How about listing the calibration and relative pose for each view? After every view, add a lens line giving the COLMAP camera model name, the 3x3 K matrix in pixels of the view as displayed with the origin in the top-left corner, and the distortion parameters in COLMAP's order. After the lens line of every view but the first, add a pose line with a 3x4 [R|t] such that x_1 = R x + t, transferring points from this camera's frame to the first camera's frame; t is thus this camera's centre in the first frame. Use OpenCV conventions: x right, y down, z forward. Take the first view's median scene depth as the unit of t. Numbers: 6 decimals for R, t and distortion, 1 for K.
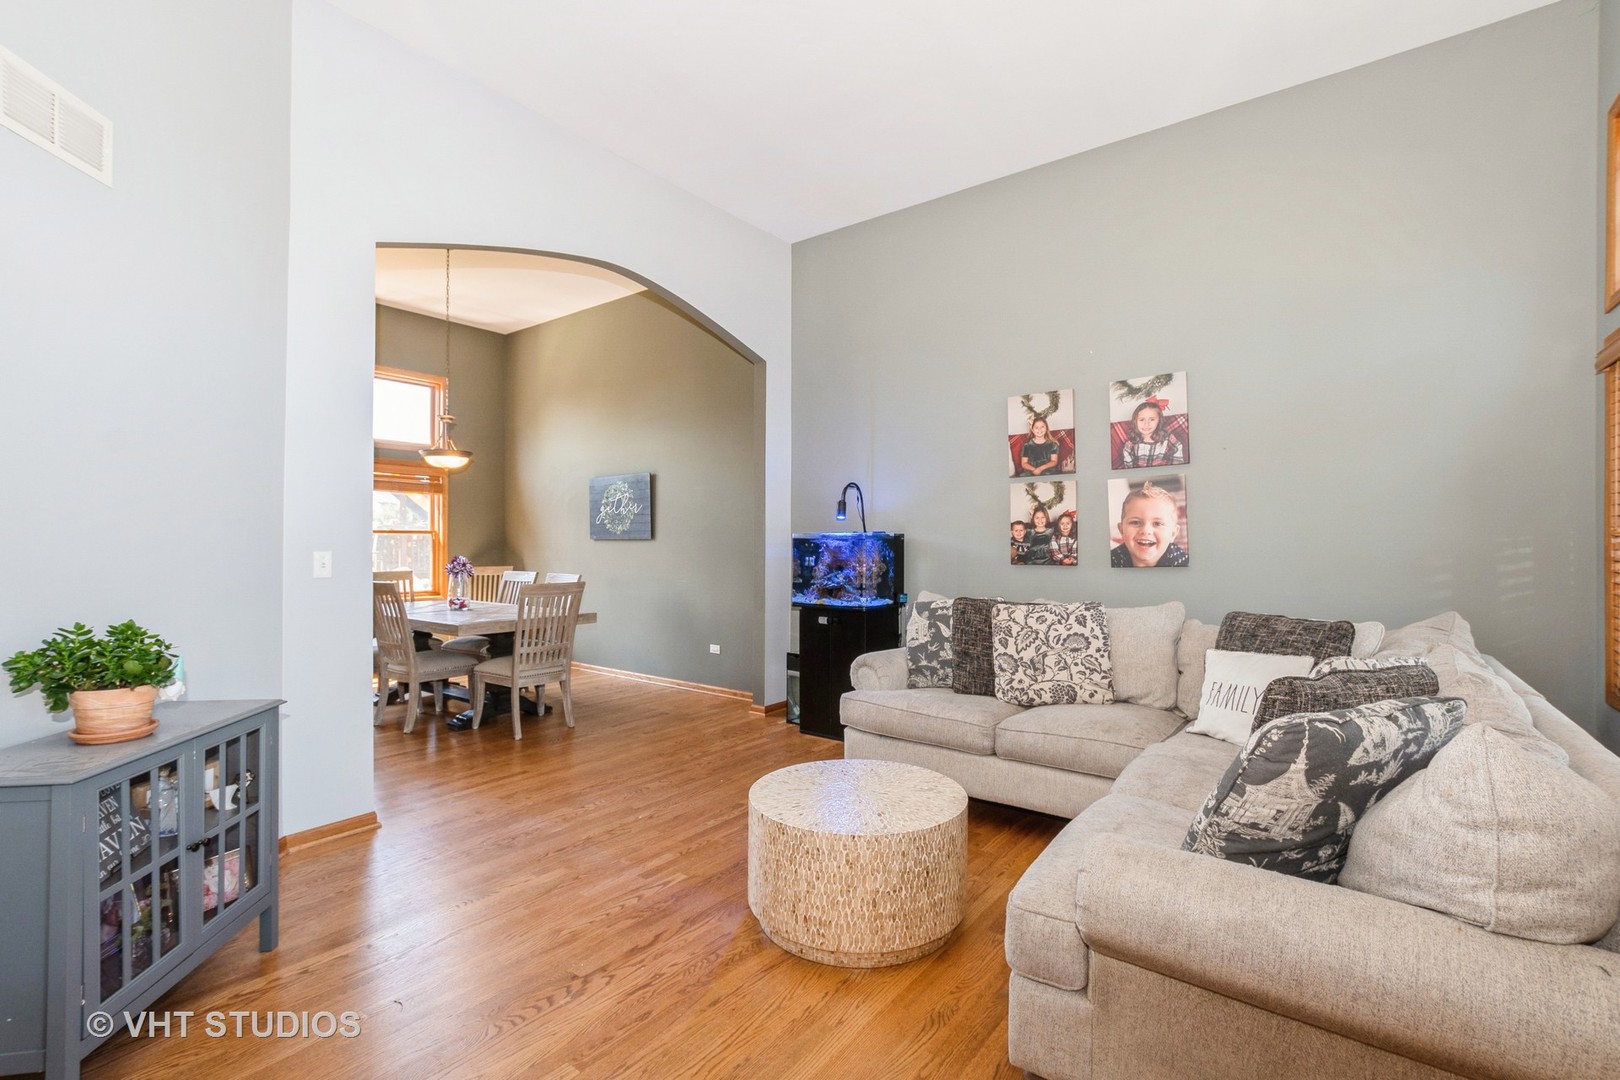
lens RADIAL K [[738.0, 0, 812.8], [0, 738.0, 541.9], [0, 0, 1]] dist [-0.003656, -0.000592]
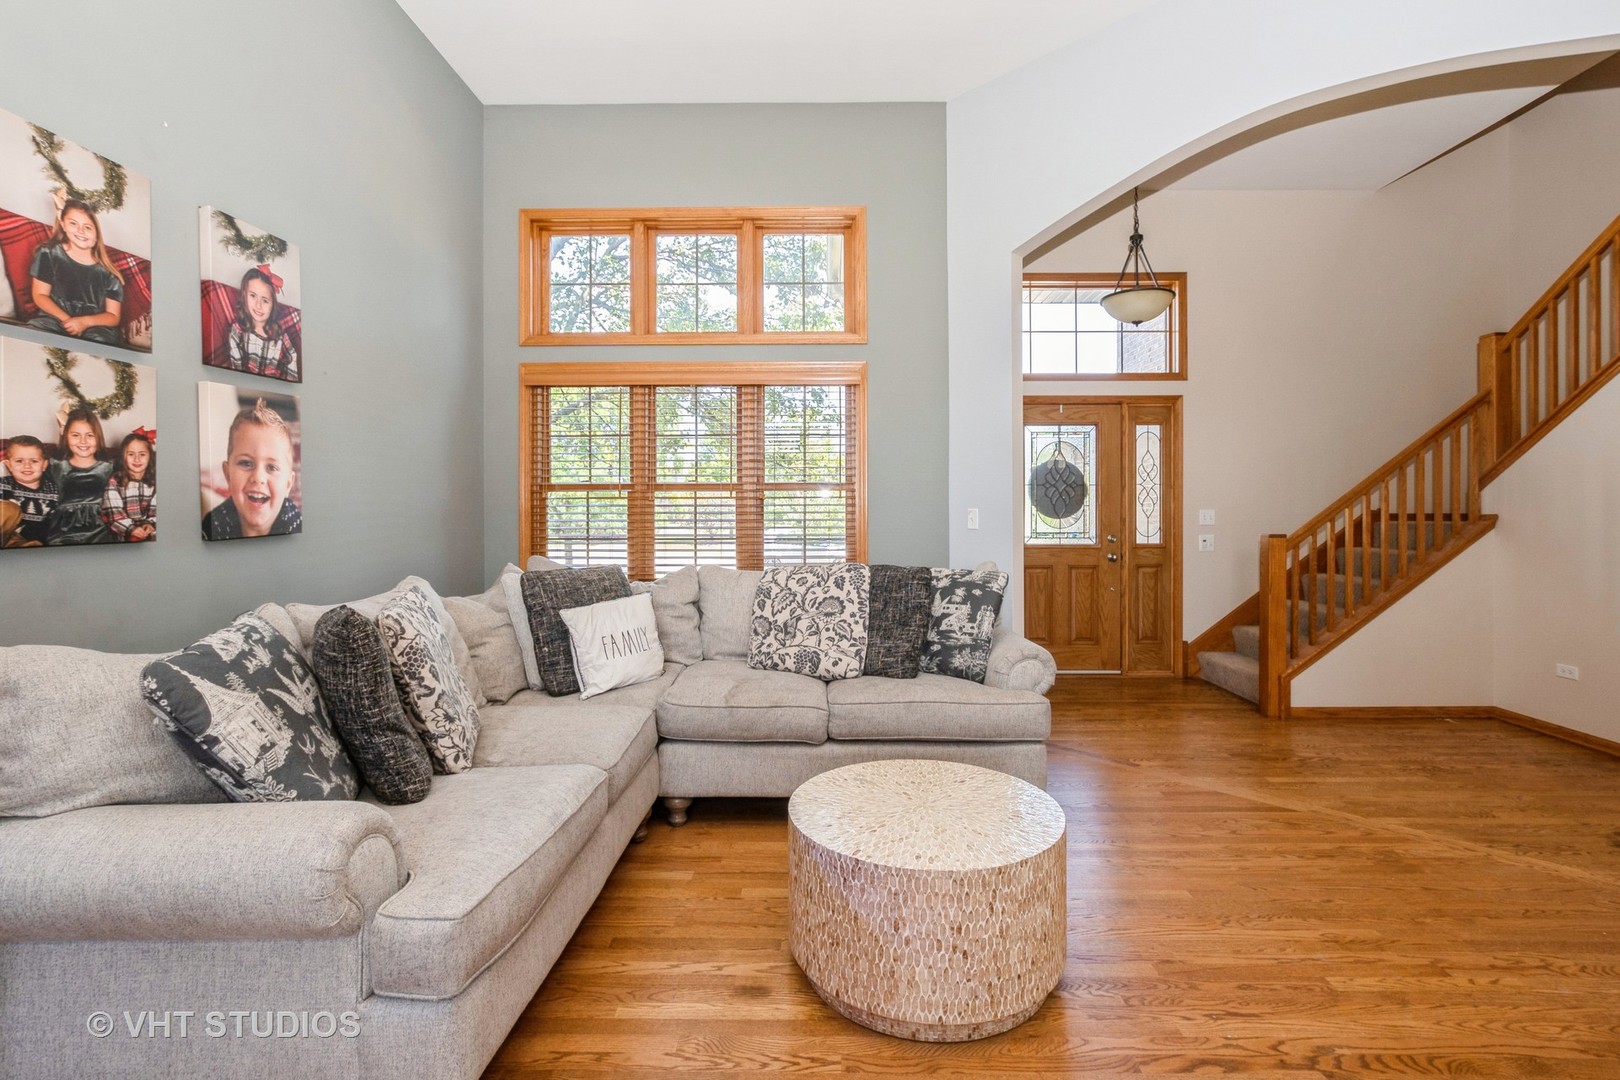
lens RADIAL K [[738.0, 0, 817.5], [0, 738.0, 514.4], [0, 0, 1]] dist [-0.003656, -0.000592]
pose [[-0.600999, -0.006302, 0.799225, -0.302946], [-0.003378, 0.999980, 0.005345, 0.010168], [-0.799243, 0.000513, -0.601008, 0.934723]]
